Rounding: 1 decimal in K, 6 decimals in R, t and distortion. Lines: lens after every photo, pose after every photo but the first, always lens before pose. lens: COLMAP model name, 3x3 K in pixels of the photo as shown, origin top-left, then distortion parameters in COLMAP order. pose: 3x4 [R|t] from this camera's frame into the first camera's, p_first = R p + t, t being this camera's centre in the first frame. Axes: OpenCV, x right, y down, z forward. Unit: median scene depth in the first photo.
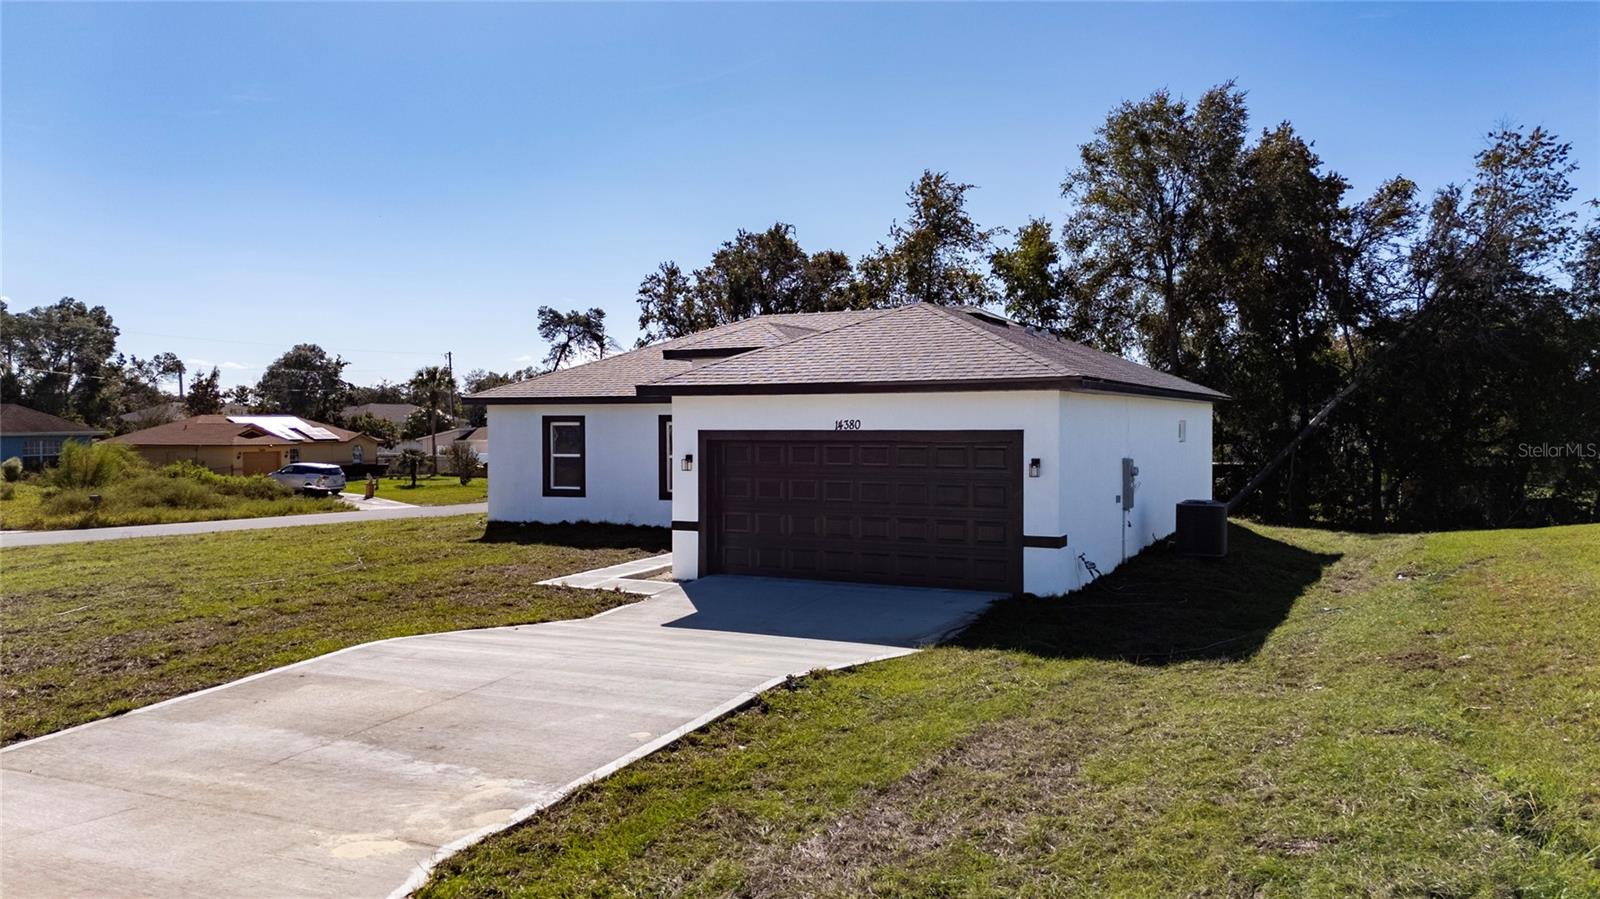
lens RADIAL K [[1164.6, 0, 802.1], [0, 1164.6, 452.2], [0, 0, 1]] dist [0.073414, -0.084080]
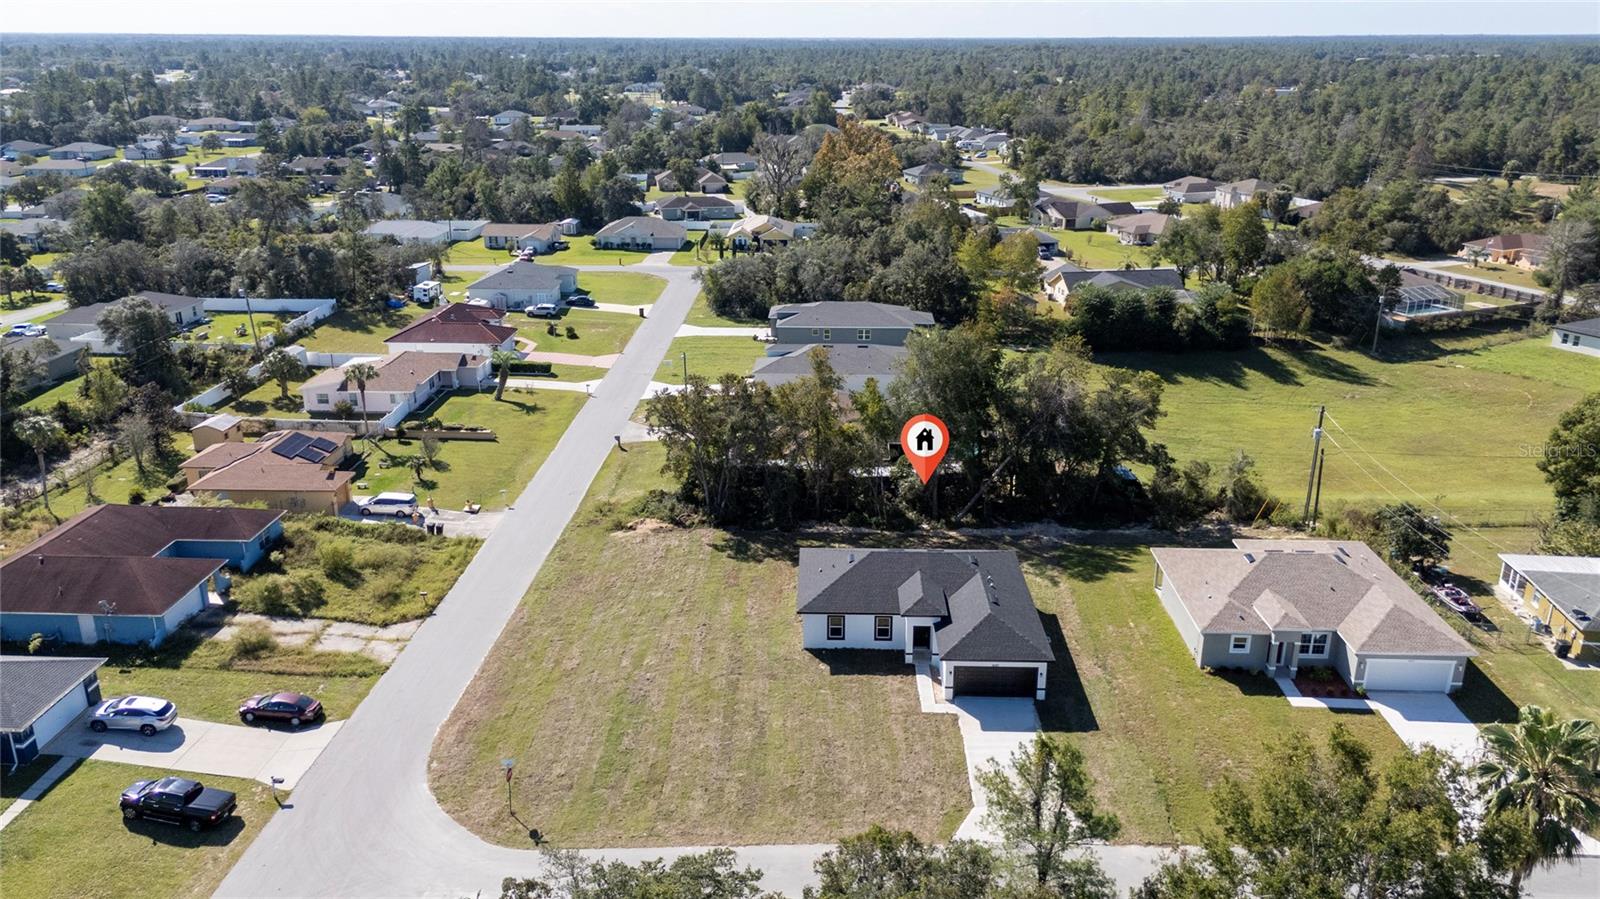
lens RADIAL K [[1164.6, 0, 802.1], [0, 1164.6, 452.2], [0, 0, 1]] dist [0.073414, -0.084080]
pose [[0.905945, -0.122146, 0.405394, -0.766926], [-0.007395, 0.952772, 0.303596, -0.706905], [-0.423331, -0.278039, 0.862256, -0.740977]]
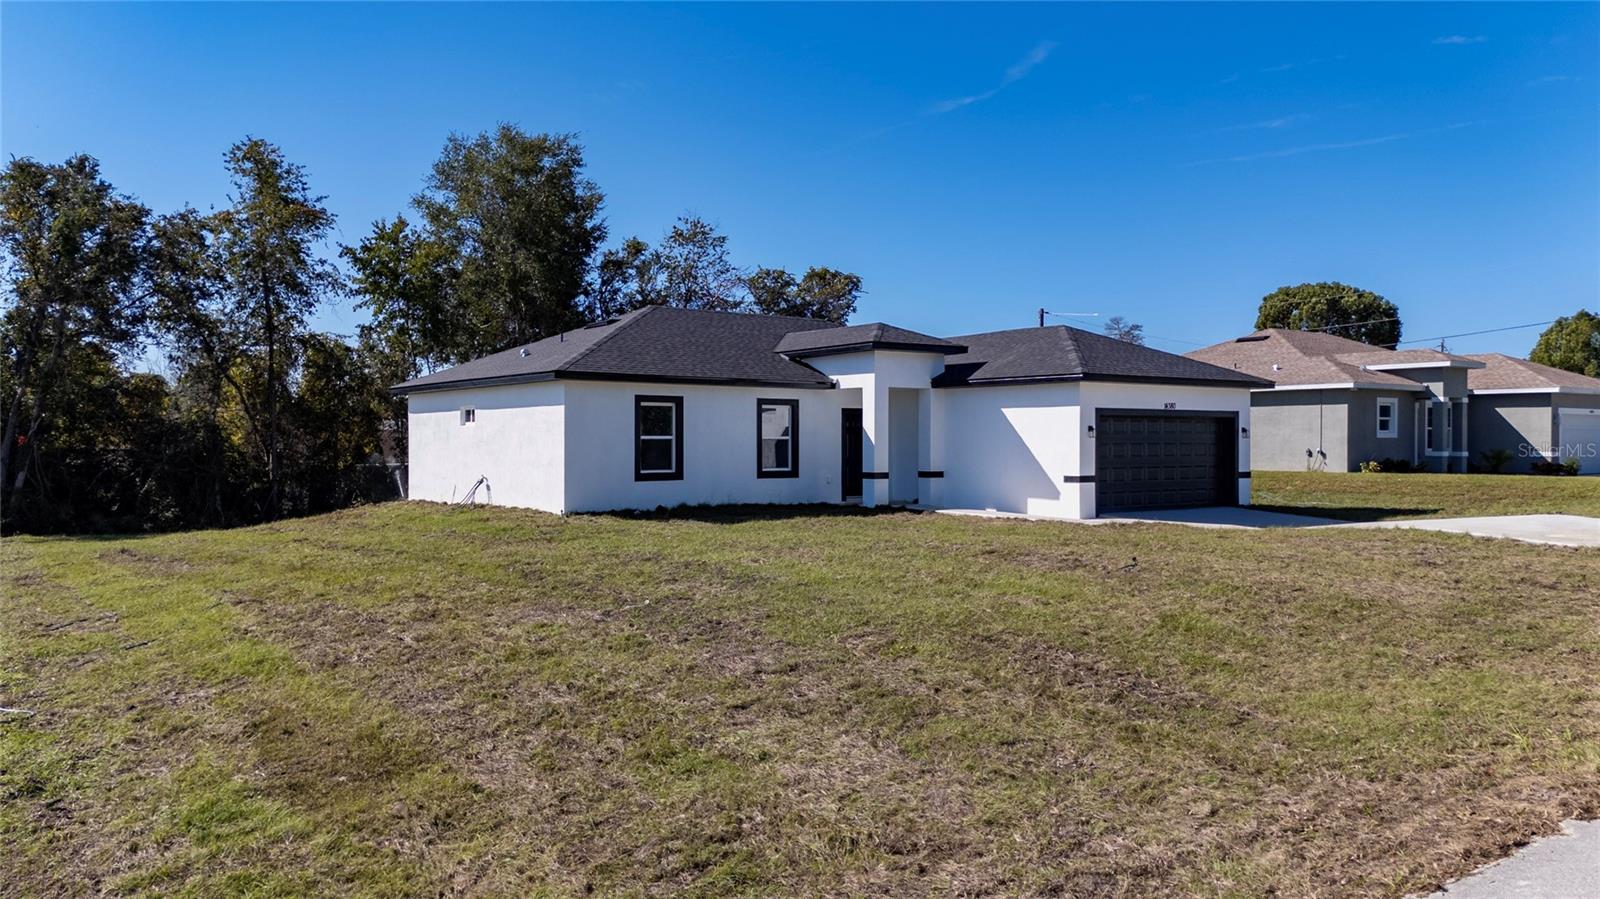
lens RADIAL K [[1164.6, 0, 802.1], [0, 1164.6, 452.2], [0, 0, 1]] dist [0.073414, -0.084080]
pose [[0.457373, -0.005515, 0.889258, -0.541782], [0.021404, 0.999759, -0.004808, 0.011900], [-0.889017, 0.021233, 0.457381, 0.249729]]
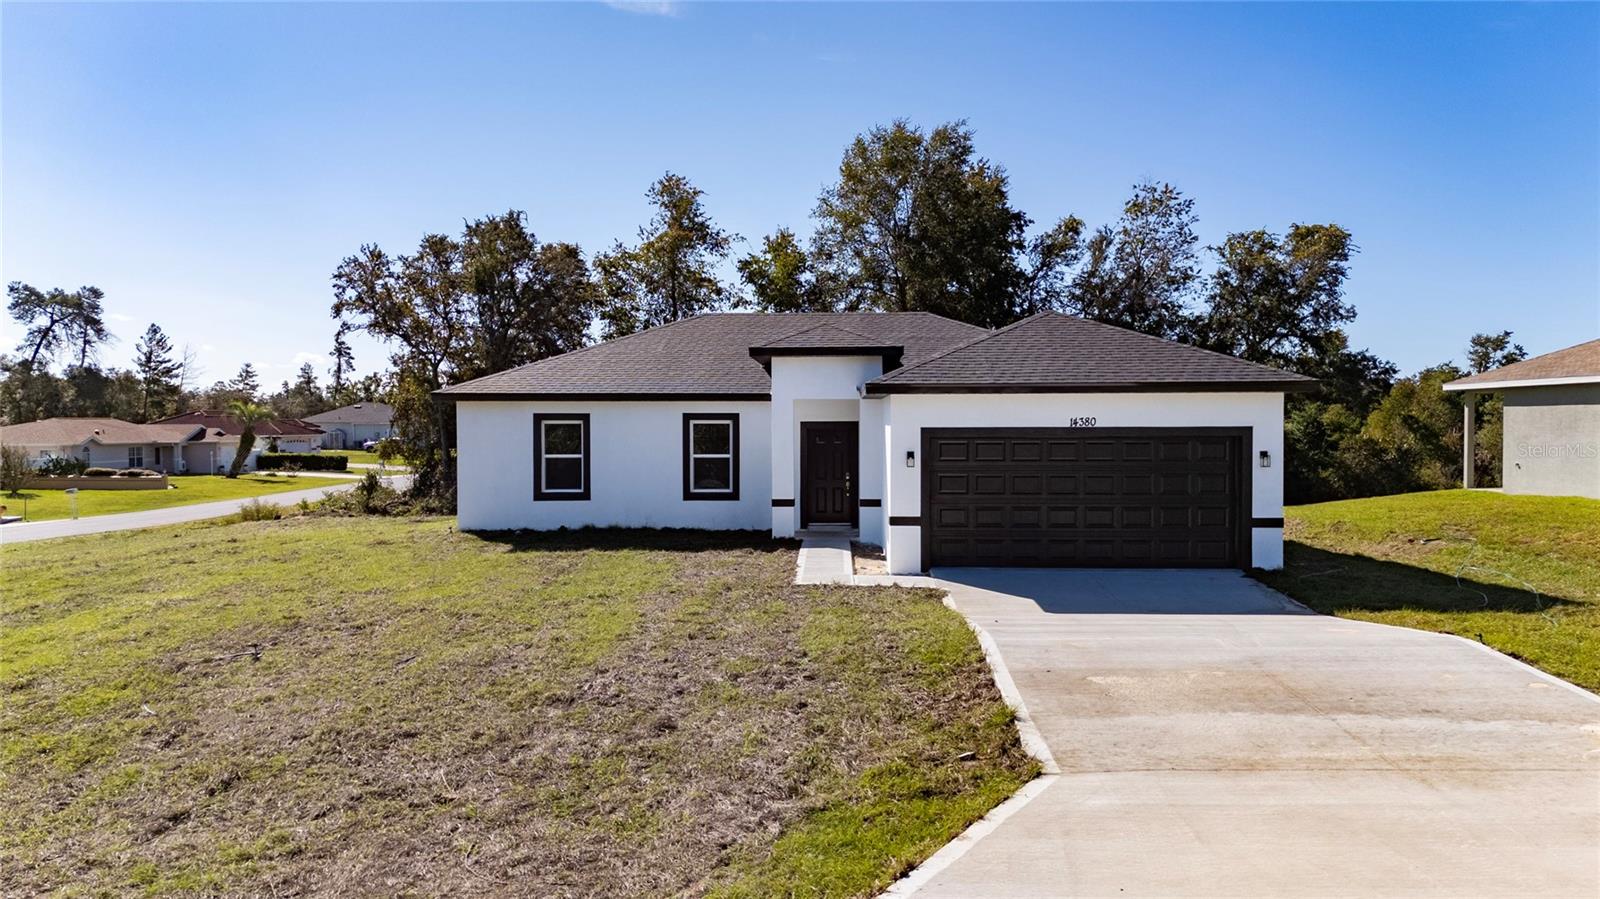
lens RADIAL K [[1164.6, 0, 802.1], [0, 1164.6, 452.2], [0, 0, 1]] dist [0.073414, -0.084080]
pose [[0.910977, -0.009158, 0.412356, -0.224154], [0.009537, 0.999954, 0.001139, 0.000233], [-0.412347, 0.002895, 0.911022, 0.039433]]
